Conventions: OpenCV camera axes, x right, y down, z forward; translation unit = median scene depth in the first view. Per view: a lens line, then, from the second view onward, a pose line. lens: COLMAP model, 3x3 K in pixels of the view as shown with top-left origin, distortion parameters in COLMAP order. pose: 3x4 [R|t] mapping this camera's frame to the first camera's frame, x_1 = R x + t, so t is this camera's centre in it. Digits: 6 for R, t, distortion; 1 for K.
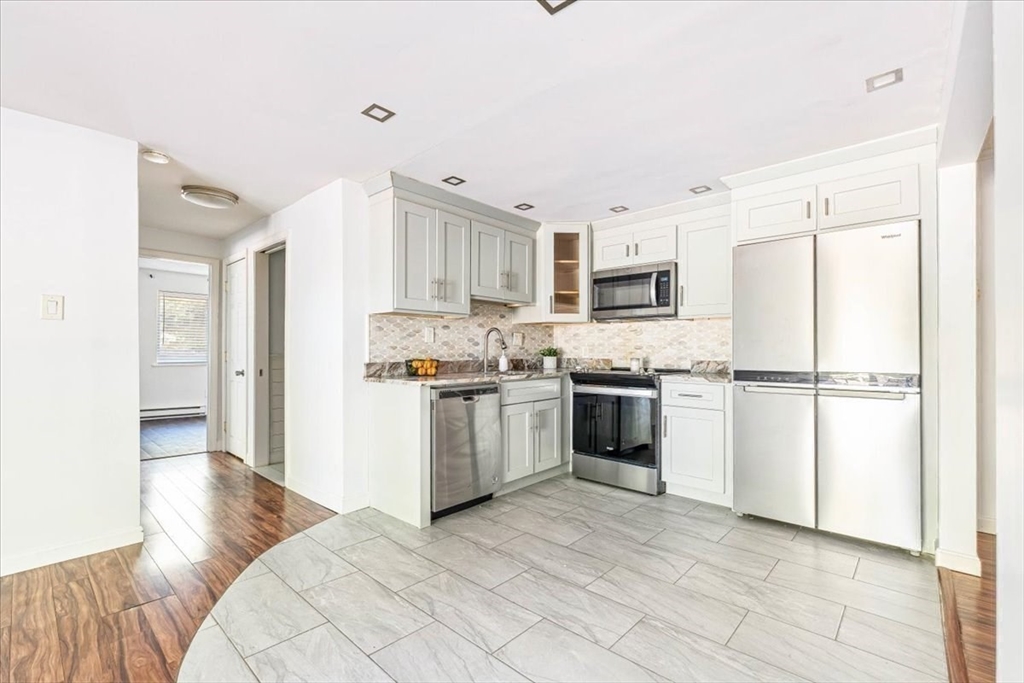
lens RADIAL K [[446.5, 0, 510.9], [0, 446.5, 346.4], [0, 0, 1]] dist [-0.001905, 0.000867]
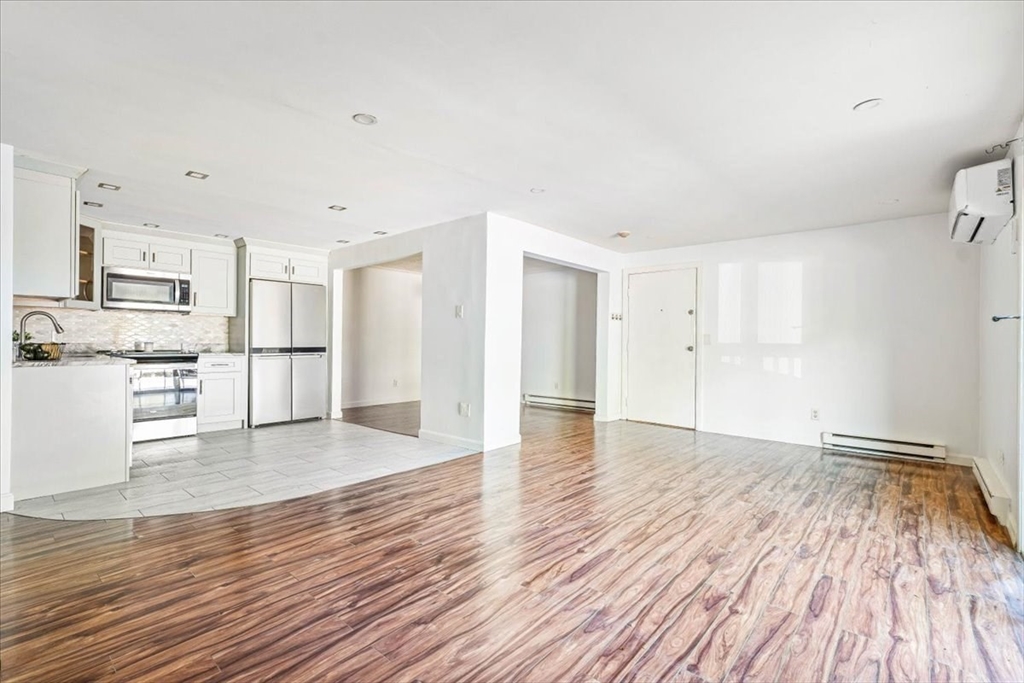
lens RADIAL K [[466.0, 0, 511.7], [0, 466.0, 334.4], [0, 0, 1]] dist [-0.000362, 0.000394]
pose [[-0.015485, 0.013380, 0.999791, -1.243660], [-0.015393, 0.999789, -0.013619, 0.007627], [-0.999762, -0.015601, -0.015276, -0.015654]]
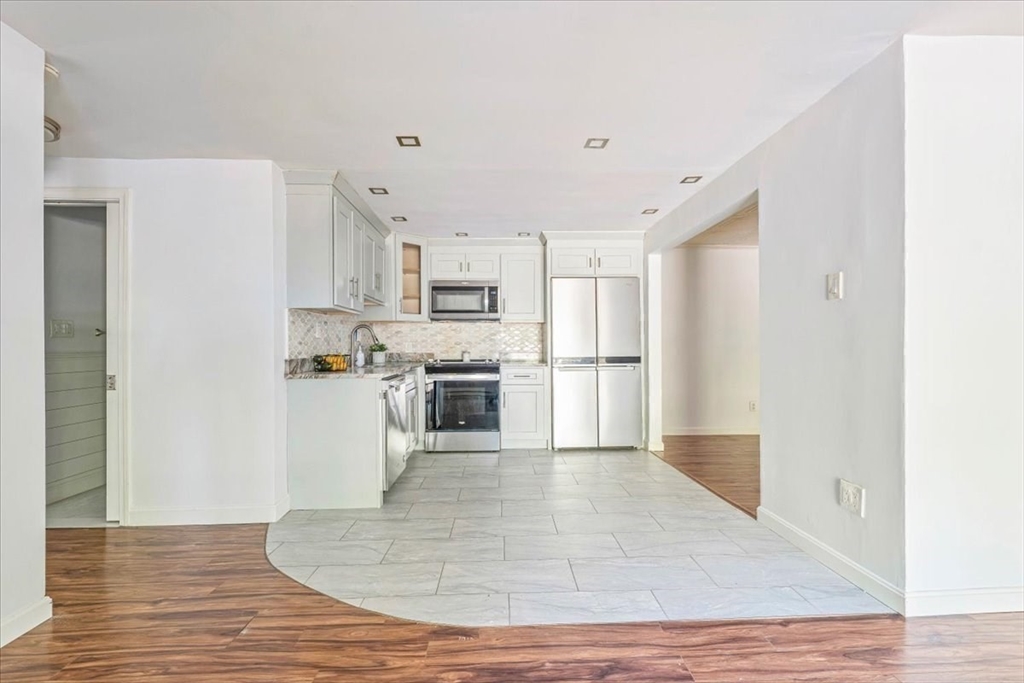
lens RADIAL K [[446.5, 0, 511.7], [0, 446.5, 344.9], [0, 0, 1]] dist [-0.001905, 0.000867]
pose [[0.716368, -0.003300, 0.697714, -0.613717], [0.001078, 0.999993, 0.003623, 0.003285], [-0.697721, -0.001843, 0.716367, -0.013052]]
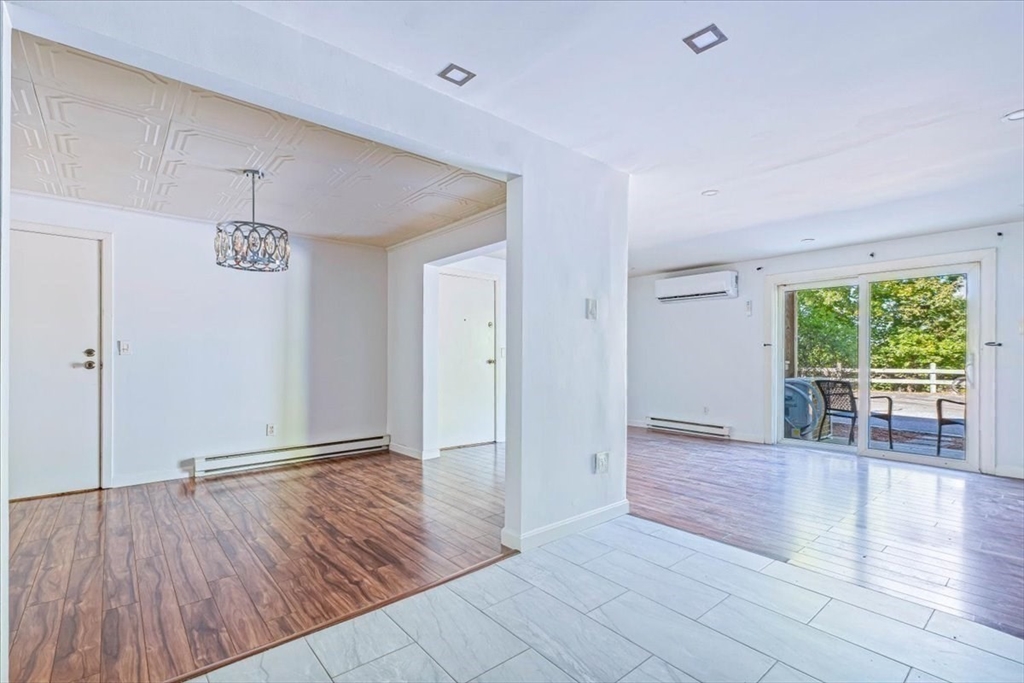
lens RADIAL K [[466.0, 0, 513.9], [0, 466.0, 356.5], [0, 0, 1]] dist [-0.000362, 0.000394]
pose [[-0.992086, -0.004796, 0.125466, 0.194078], [-0.005569, 0.999968, -0.005813, 0.016892], [-0.125434, -0.006466, -0.992081, 1.002466]]
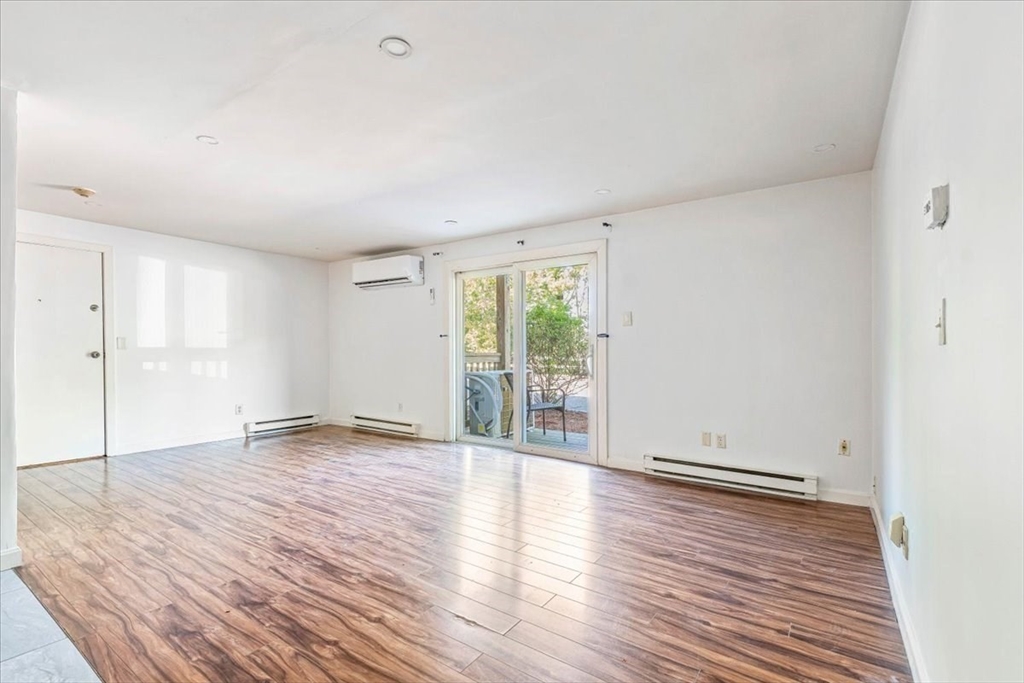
lens RADIAL K [[466.0, 0, 511.7], [0, 466.0, 347.7], [0, 0, 1]] dist [-0.000362, 0.000394]
pose [[-0.991443, -0.005109, -0.130439, -0.530423], [-0.003890, 0.999946, -0.009602, 0.014898], [0.130481, -0.009012, -0.991410, 0.799773]]
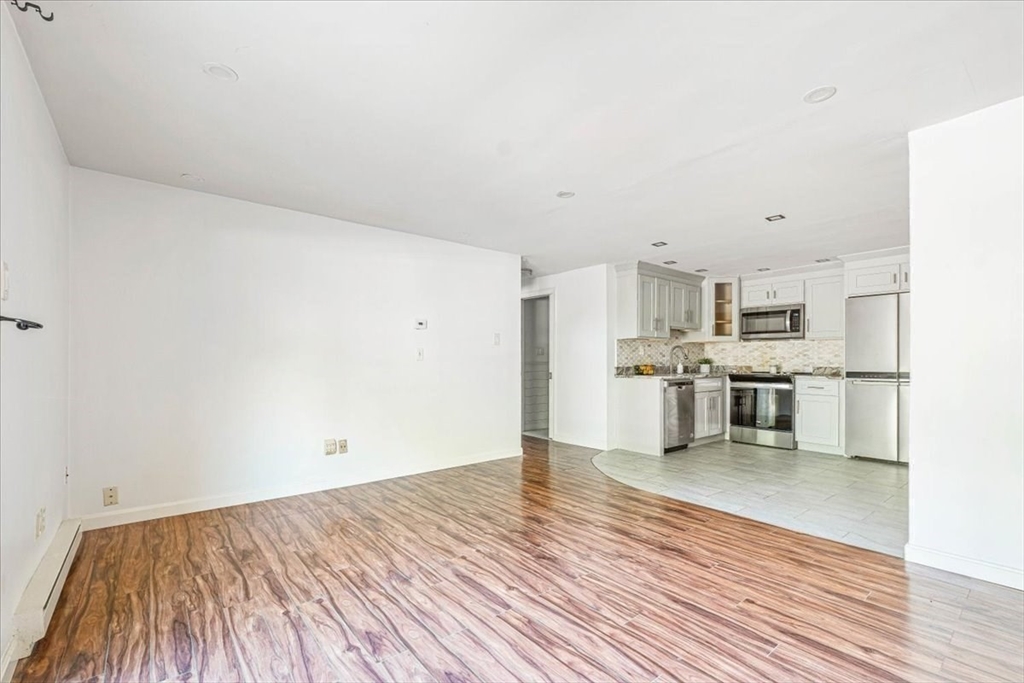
lens RADIAL K [[446.5, 0, 515.9], [0, 446.5, 360.0], [0, 0, 1]] dist [-0.001905, 0.000867]
pose [[0.988918, 0.001313, -0.148456, -0.431514], [-0.000274, 0.999975, 0.007017, -0.001988], [0.148462, -0.006899, 0.988894, -0.760019]]
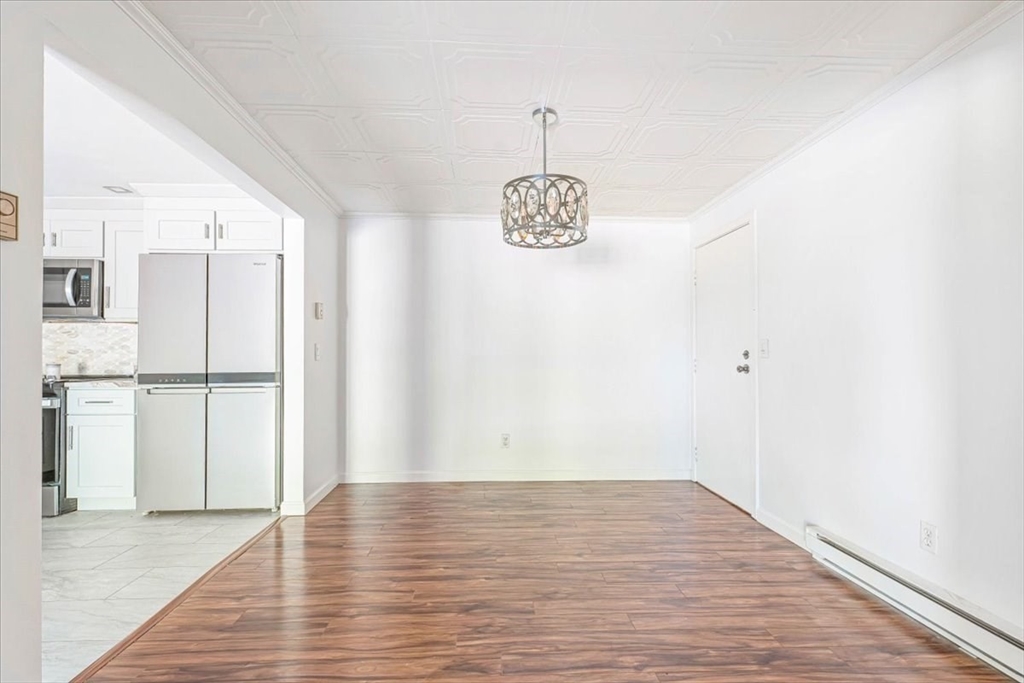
lens RADIAL K [[466.0, 0, 513.1], [0, 466.0, 350.0], [0, 0, 1]] dist [-0.000362, 0.000394]
pose [[0.702664, 0.001059, 0.711521, 0.305484], [-0.001312, 0.999999, -0.000193, -0.002471], [-0.711521, -0.000798, 0.702664, -0.323196]]
